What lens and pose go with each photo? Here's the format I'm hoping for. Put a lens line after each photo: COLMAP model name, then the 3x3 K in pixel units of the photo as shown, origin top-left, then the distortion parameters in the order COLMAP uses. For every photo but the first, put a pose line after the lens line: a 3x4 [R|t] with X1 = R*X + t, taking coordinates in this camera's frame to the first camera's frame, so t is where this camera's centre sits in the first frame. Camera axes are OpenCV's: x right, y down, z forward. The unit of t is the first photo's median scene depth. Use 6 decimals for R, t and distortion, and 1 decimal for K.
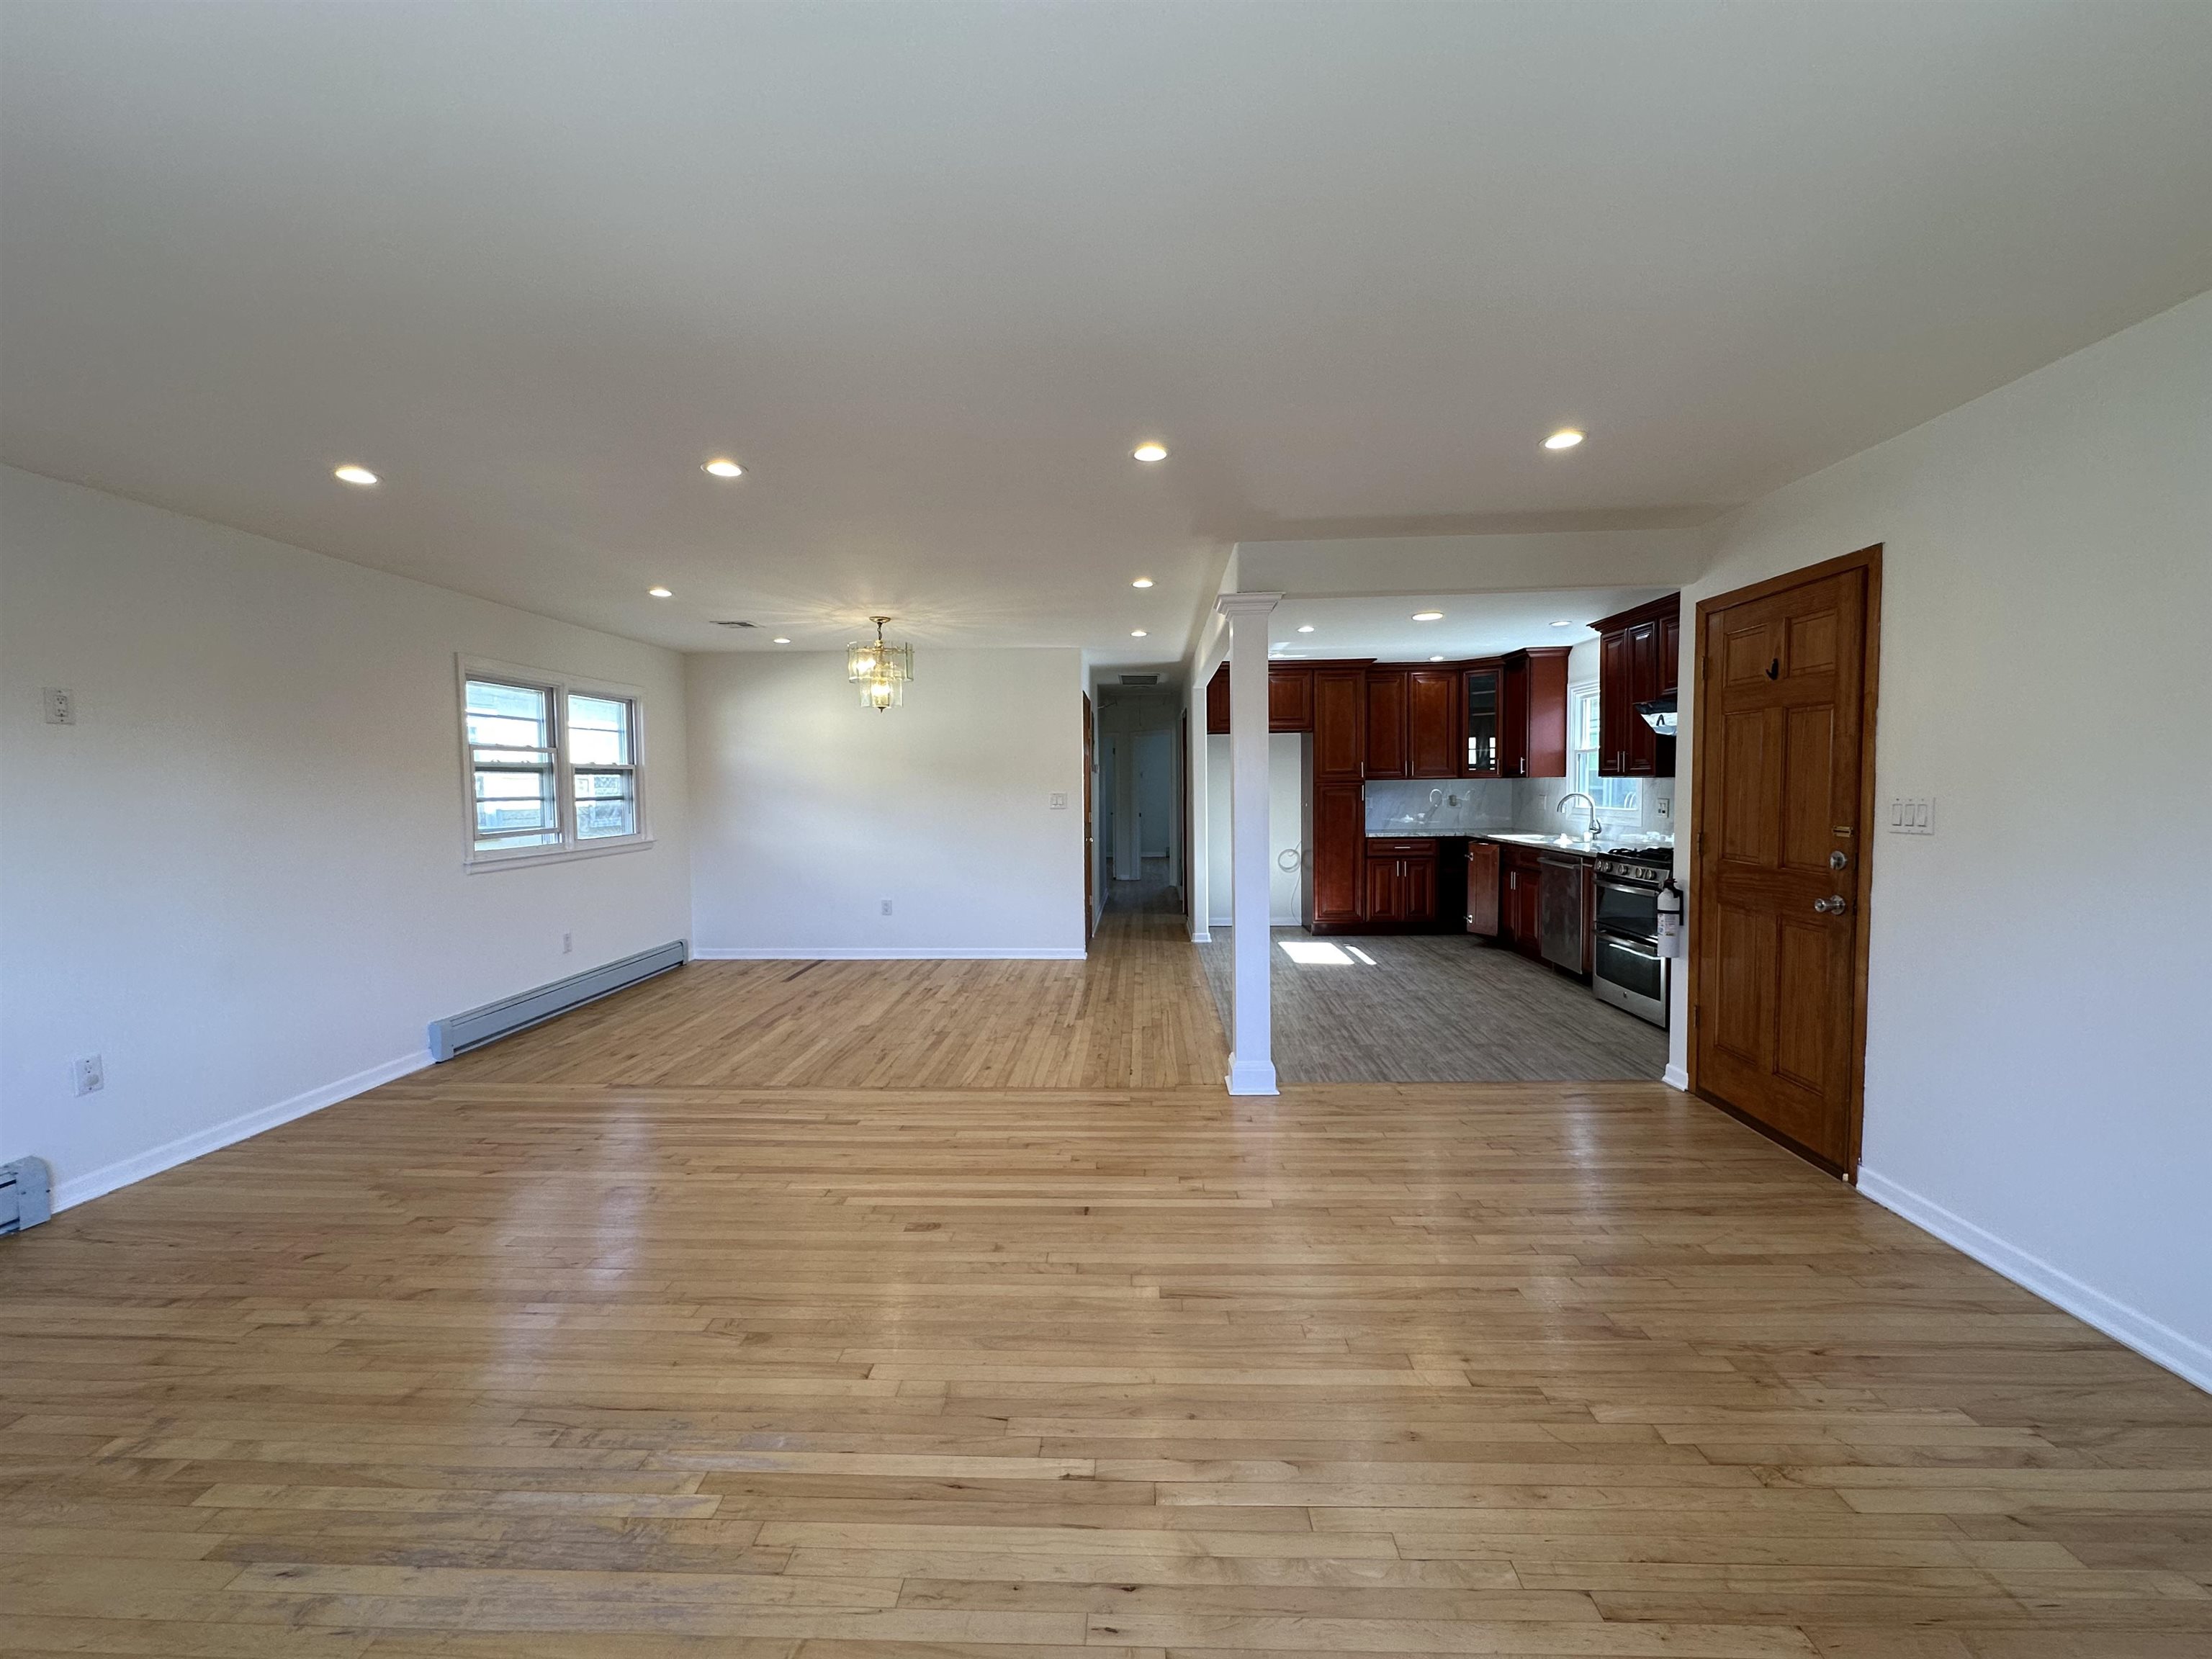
lens RADIAL K [[746.1, 0, 1109.8], [0, 746.1, 825.3], [0, 0, 1]] dist [0.003057, 0.000120]
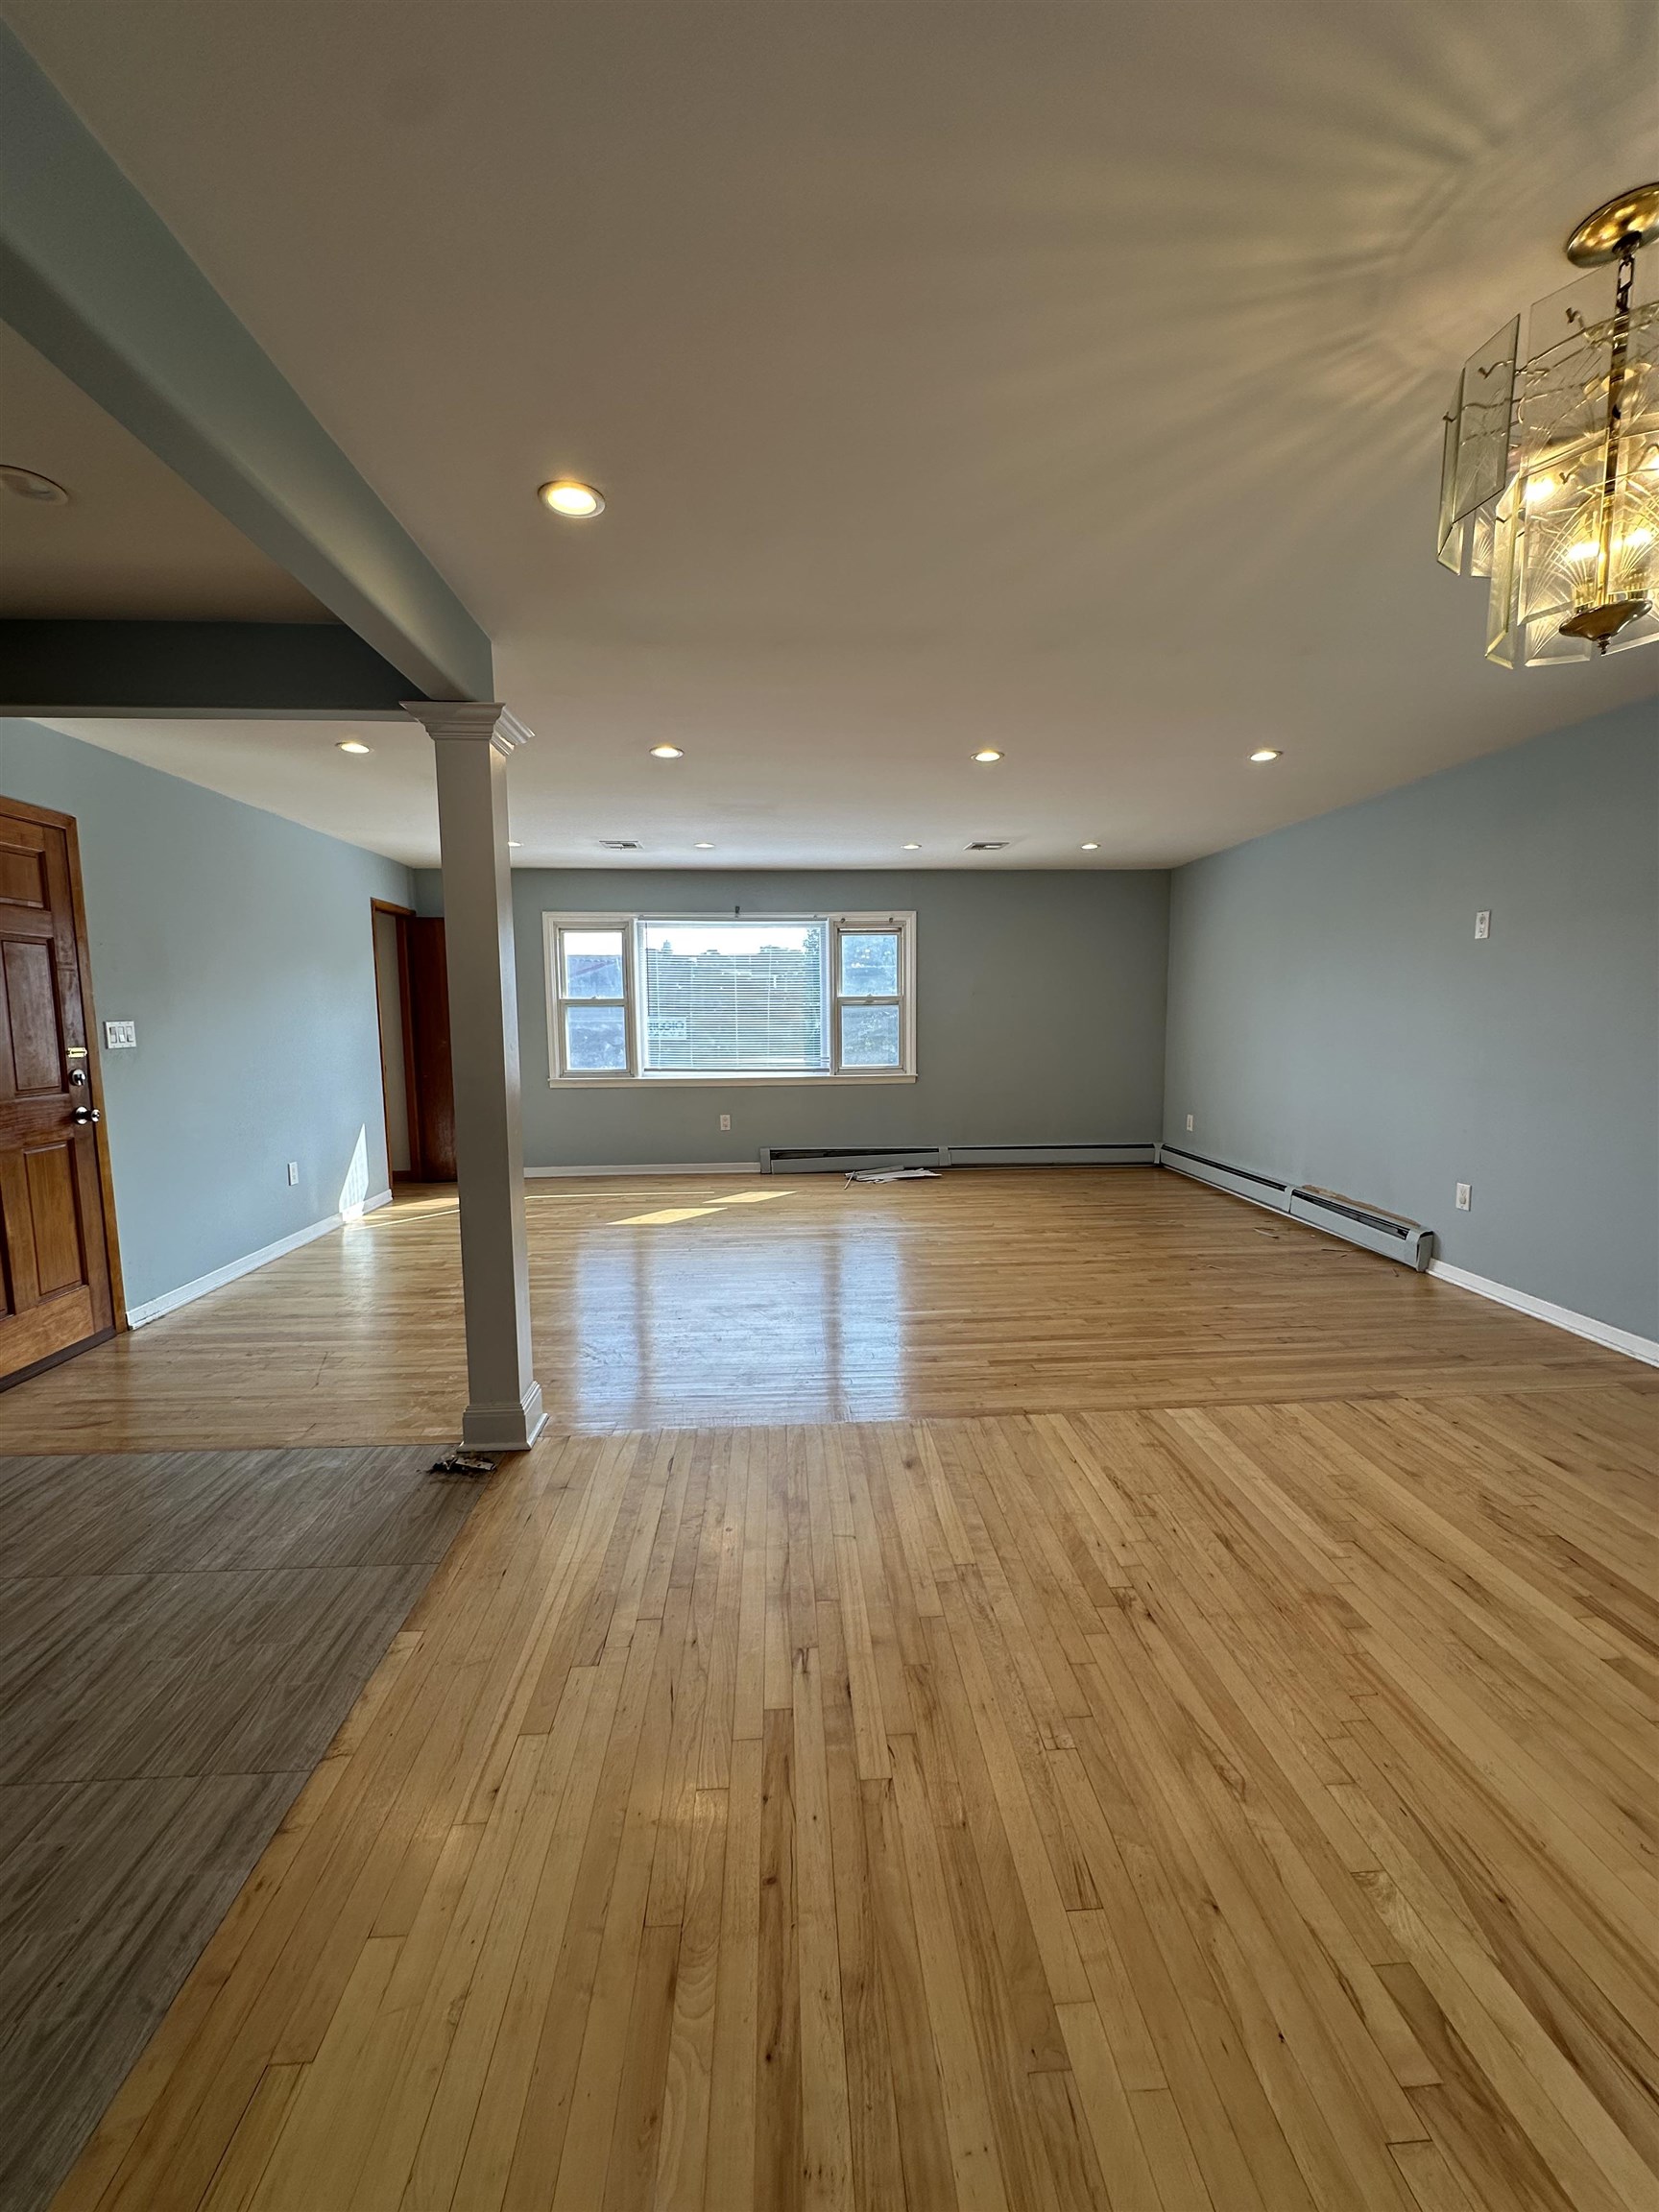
lens RADIAL K [[883.1, 0, 829.6], [0, 883.1, 1104.6], [0, 0, 1]] dist [-0.005420, 0.000676]
pose [[-0.995578, 0.030913, -0.088711, -0.050884], [0.016202, 0.986660, 0.161987, -0.085581], [0.092535, 0.159833, -0.982797, 1.833576]]
